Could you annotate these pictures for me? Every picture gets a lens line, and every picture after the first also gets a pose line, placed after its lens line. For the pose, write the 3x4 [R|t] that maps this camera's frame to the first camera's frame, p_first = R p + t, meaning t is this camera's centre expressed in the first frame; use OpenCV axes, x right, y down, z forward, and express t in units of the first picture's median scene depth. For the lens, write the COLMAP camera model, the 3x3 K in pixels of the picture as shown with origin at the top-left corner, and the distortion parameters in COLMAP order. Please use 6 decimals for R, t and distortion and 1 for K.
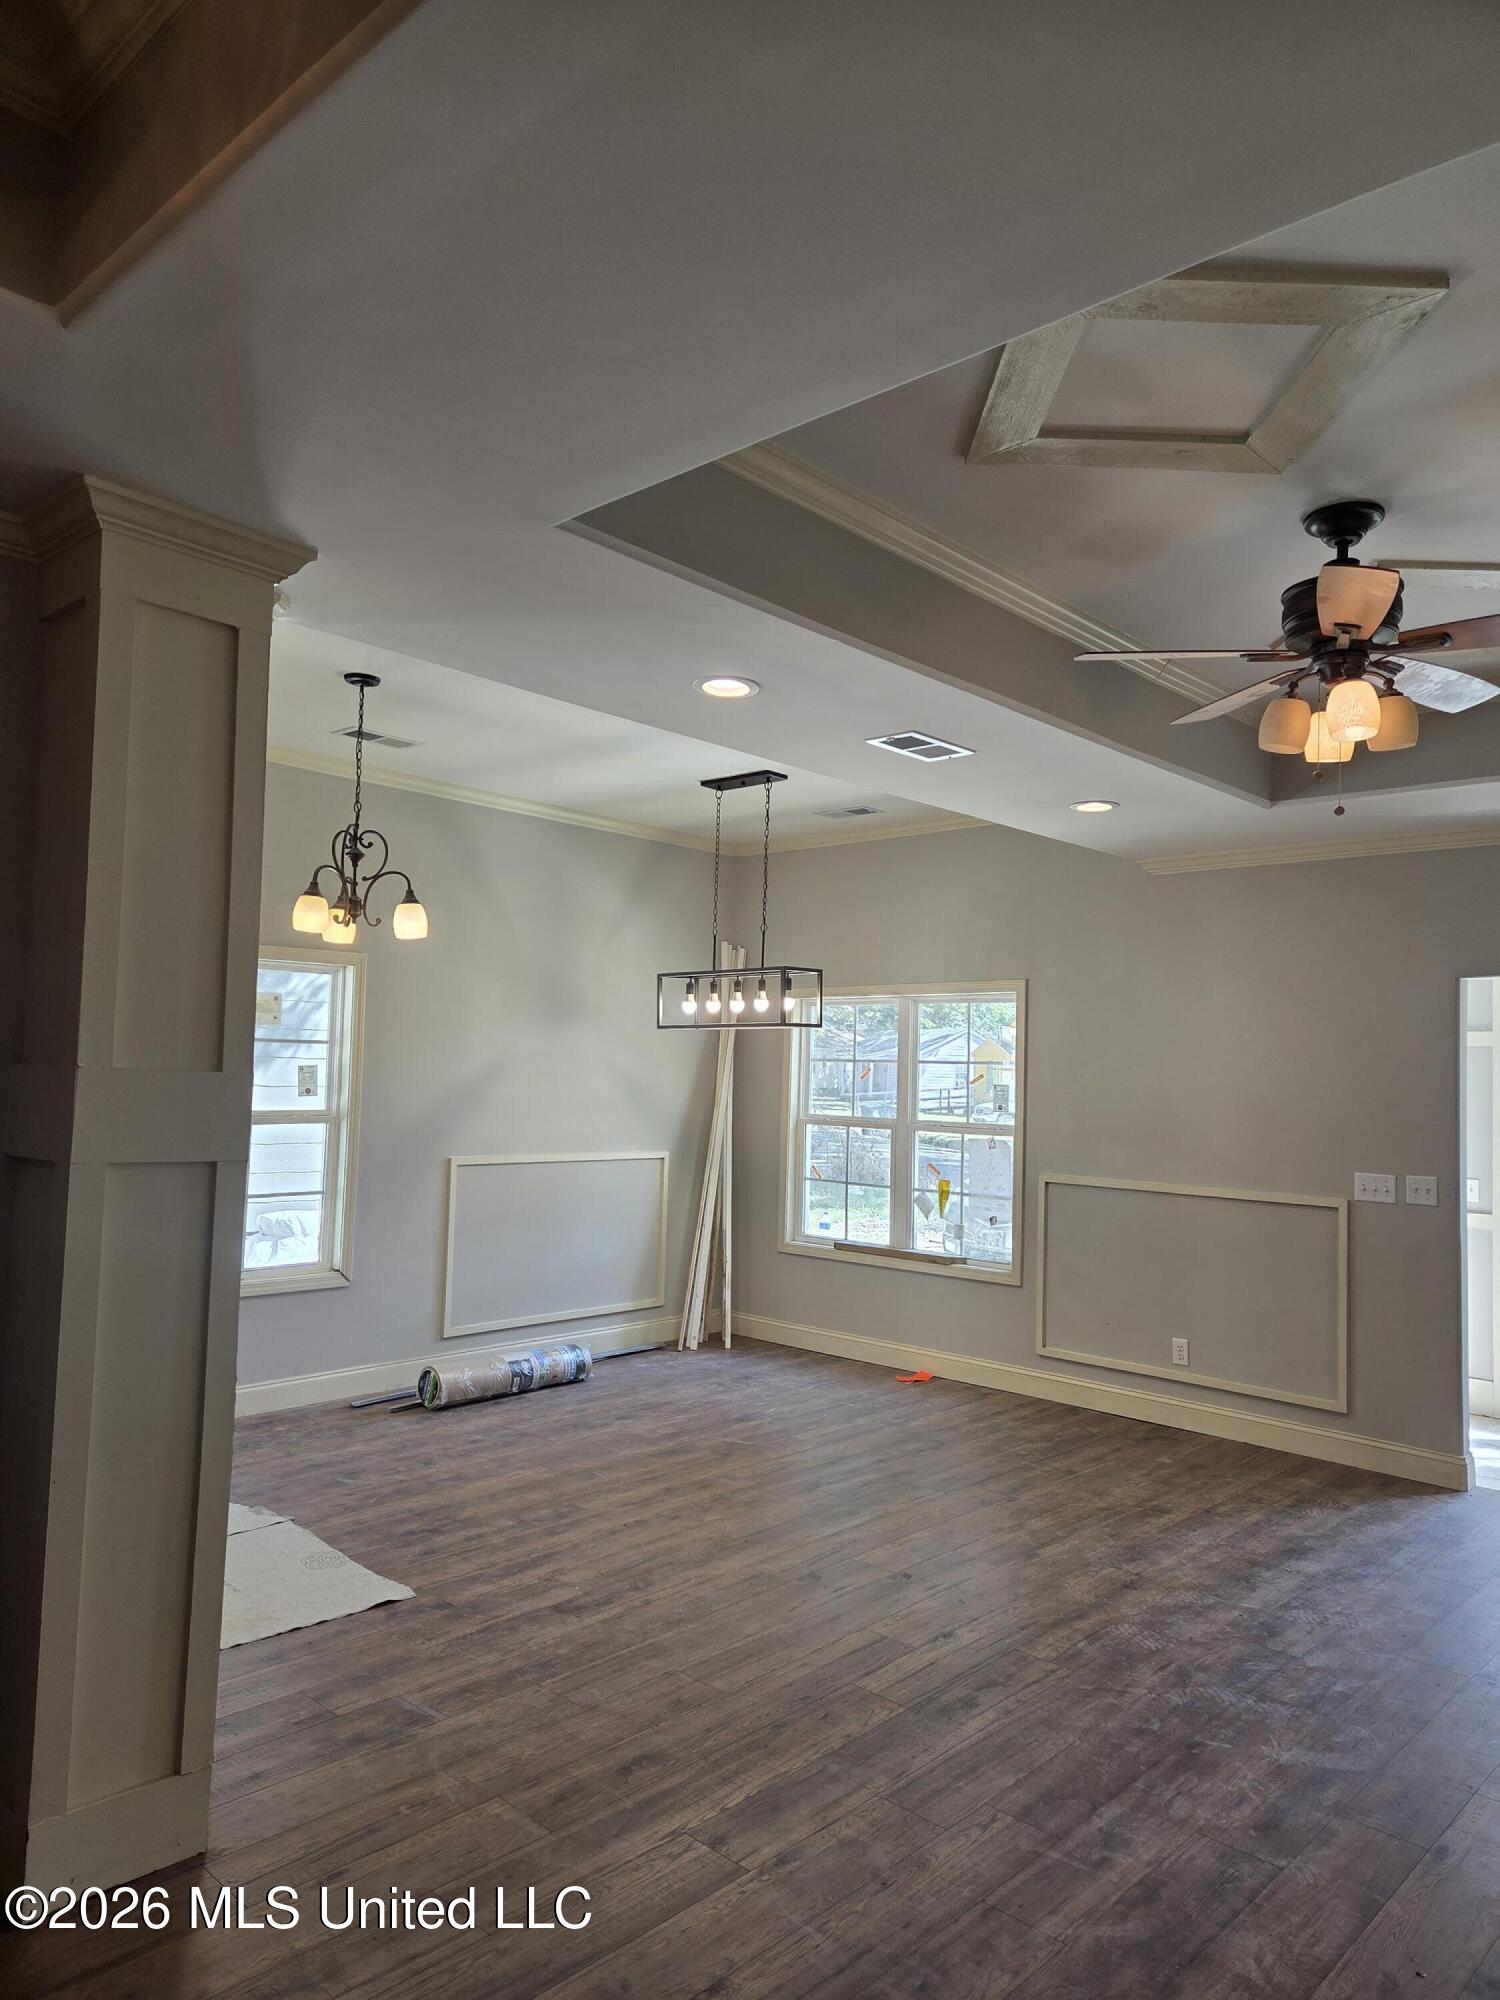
lens RADIAL K [[1330.1, 0, 777.3], [0, 1330.1, 1001.1], [0, 0, 1]] dist [0.095081, -0.093556]
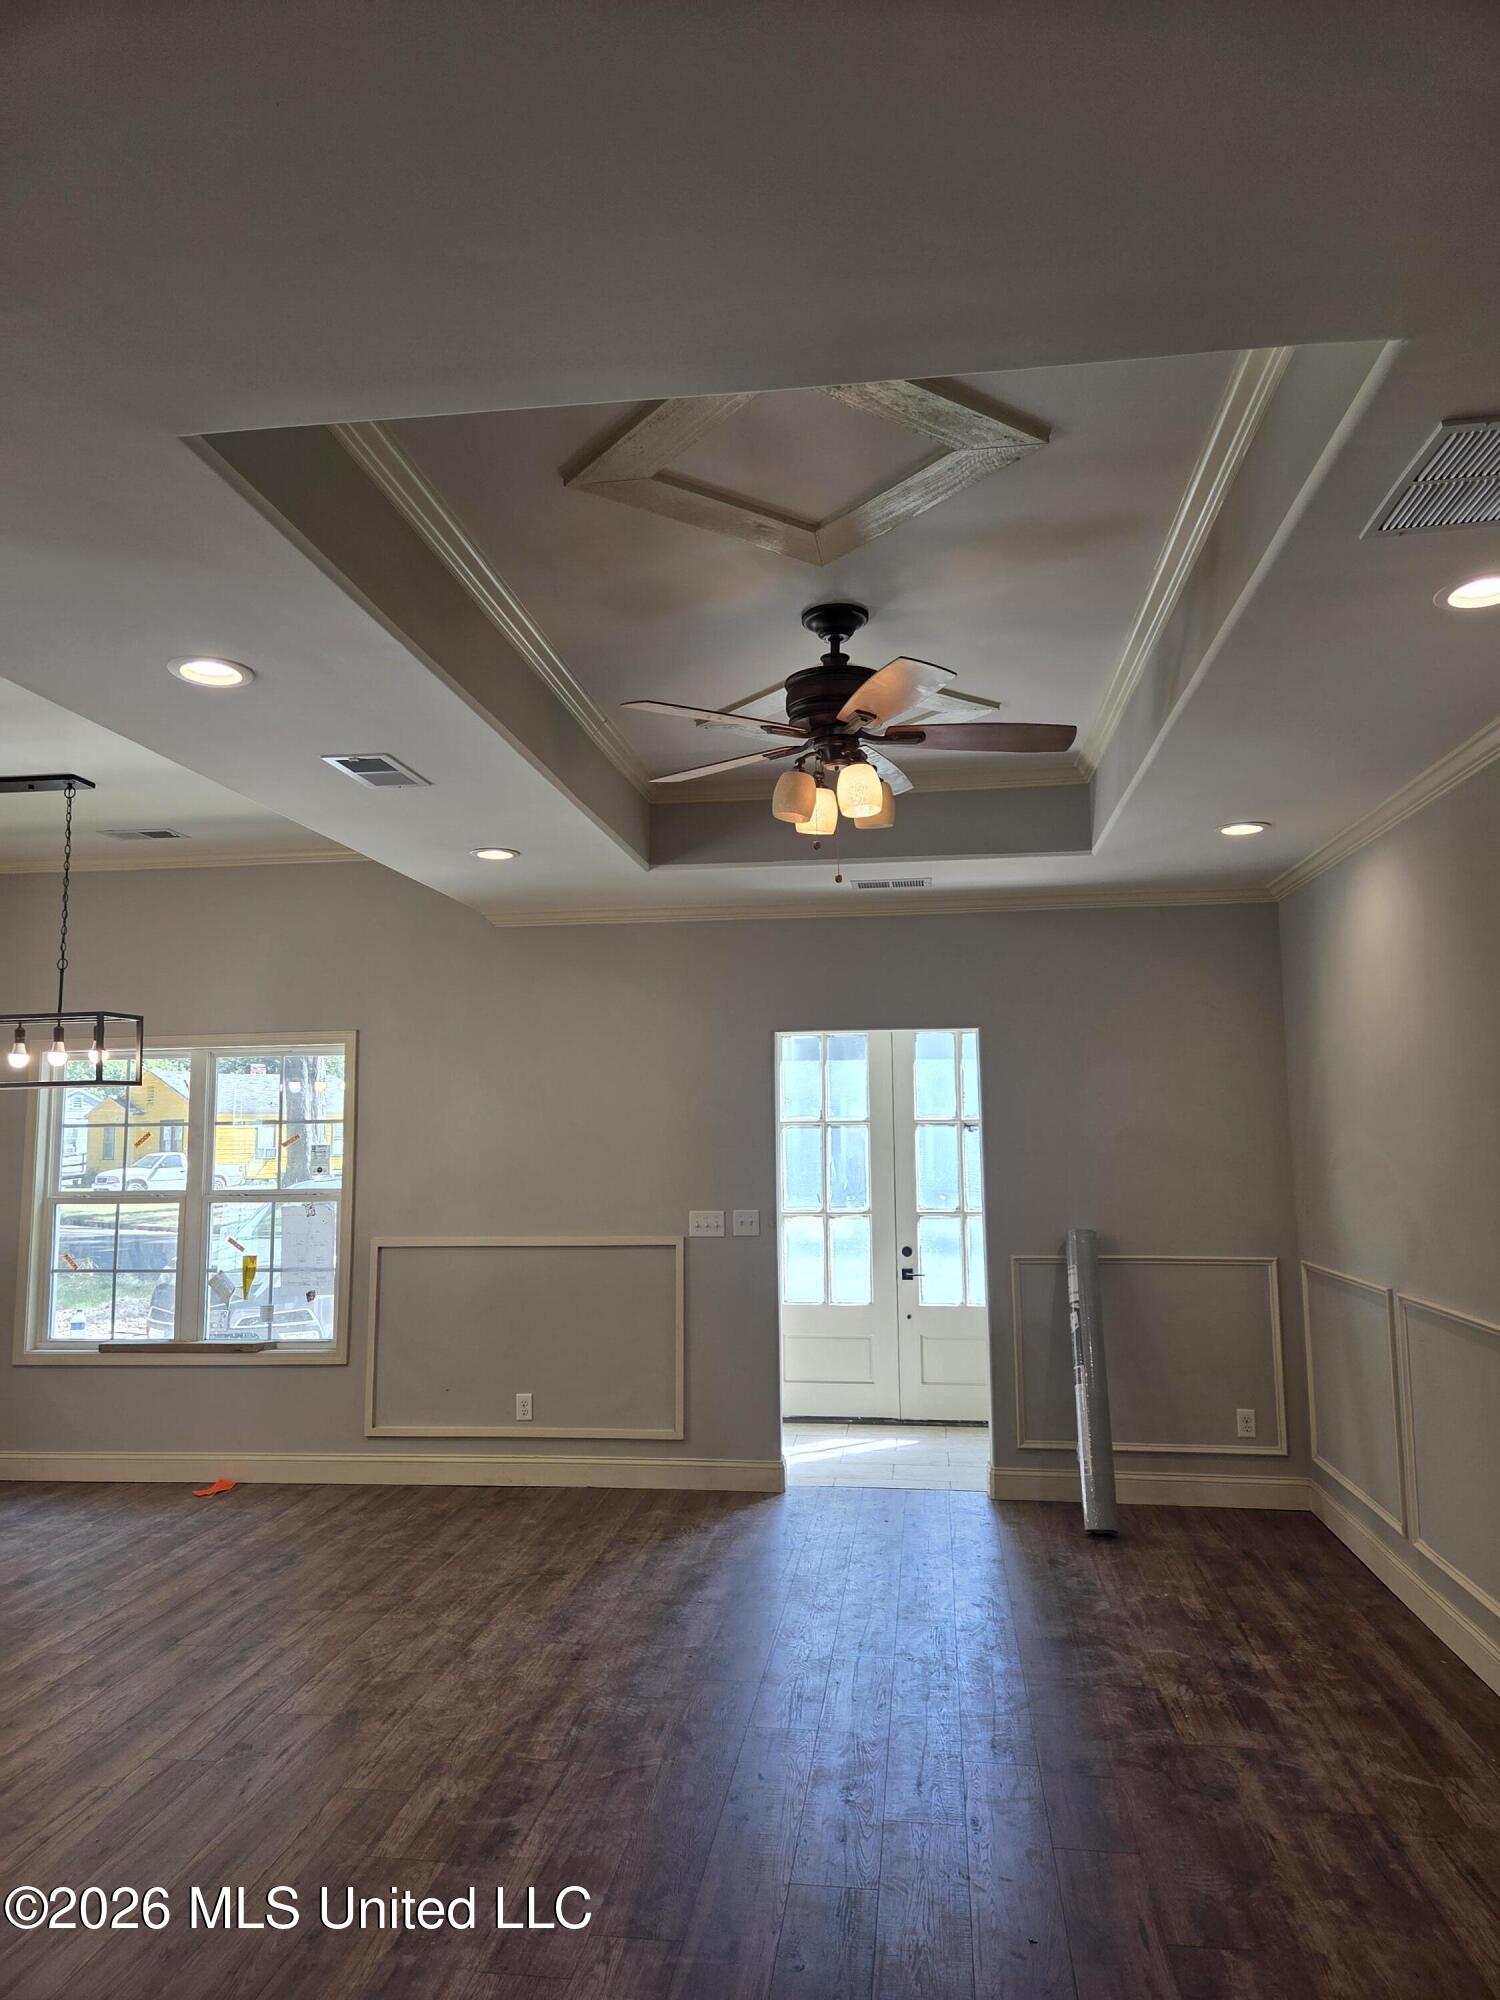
lens RADIAL K [[1343.0, 0, 737.0], [0, 1343.0, 988.7], [0, 0, 1]] dist [0.073919, -0.070068]
pose [[0.823315, 0.025647, 0.567005, -0.153499], [0.002114, 0.998833, -0.048249, 0.001068], [-0.567581, 0.040923, 0.822300, 0.083520]]
